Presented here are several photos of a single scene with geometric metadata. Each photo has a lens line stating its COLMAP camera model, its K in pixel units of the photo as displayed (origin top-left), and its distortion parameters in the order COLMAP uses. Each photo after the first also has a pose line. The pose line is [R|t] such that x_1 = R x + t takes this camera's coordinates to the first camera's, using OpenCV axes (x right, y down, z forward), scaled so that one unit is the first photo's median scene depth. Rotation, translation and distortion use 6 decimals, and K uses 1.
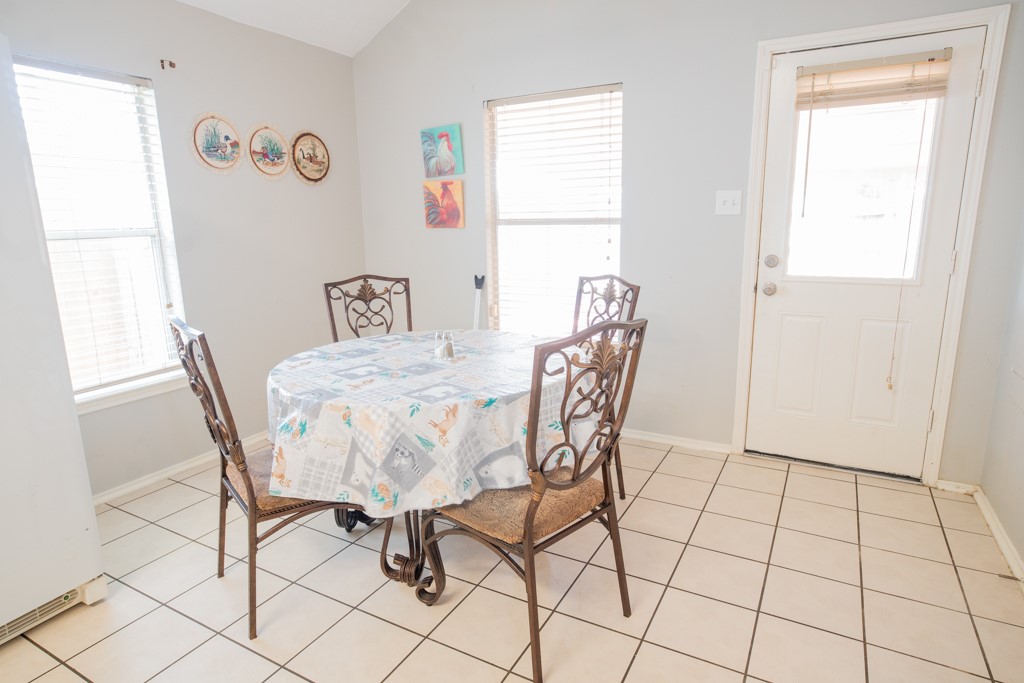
lens RADIAL K [[587.6, 0, 503.8], [0, 587.6, 339.2], [0, 0, 1]] dist [-0.014380, 0.005786]
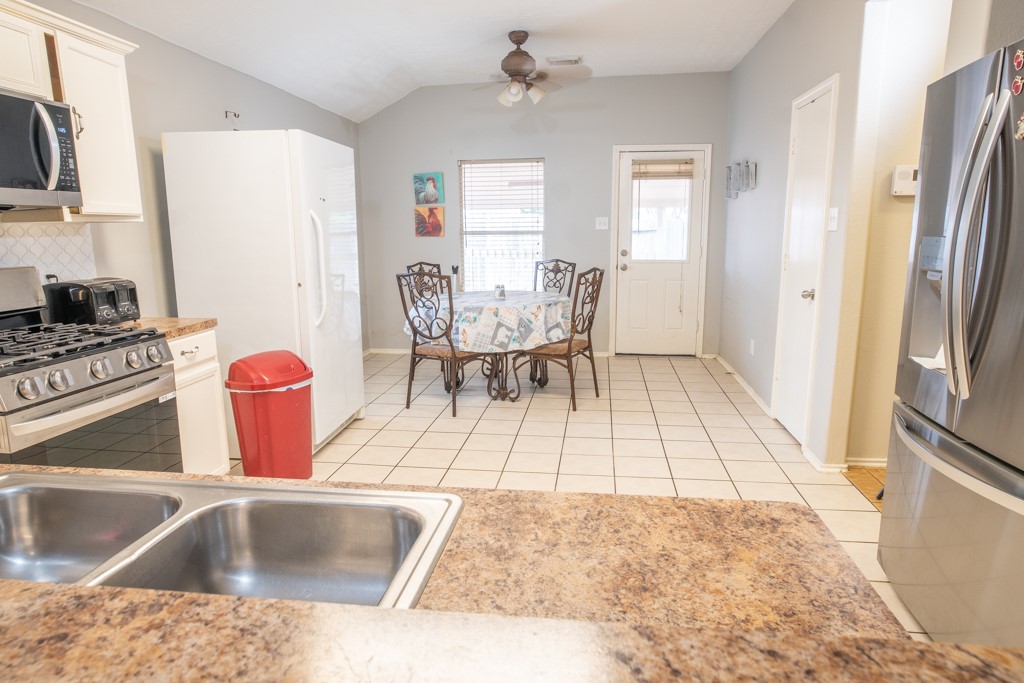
lens RADIAL K [[626.3, 0, 510.9], [0, 626.3, 336.3], [0, 0, 1]] dist [-0.041044, 0.023385]
pose [[0.930488, -0.052306, 0.362568, -0.665219], [0.067508, 0.997286, -0.029377, 0.180252], [-0.360048, 0.051811, 0.931494, -0.796690]]
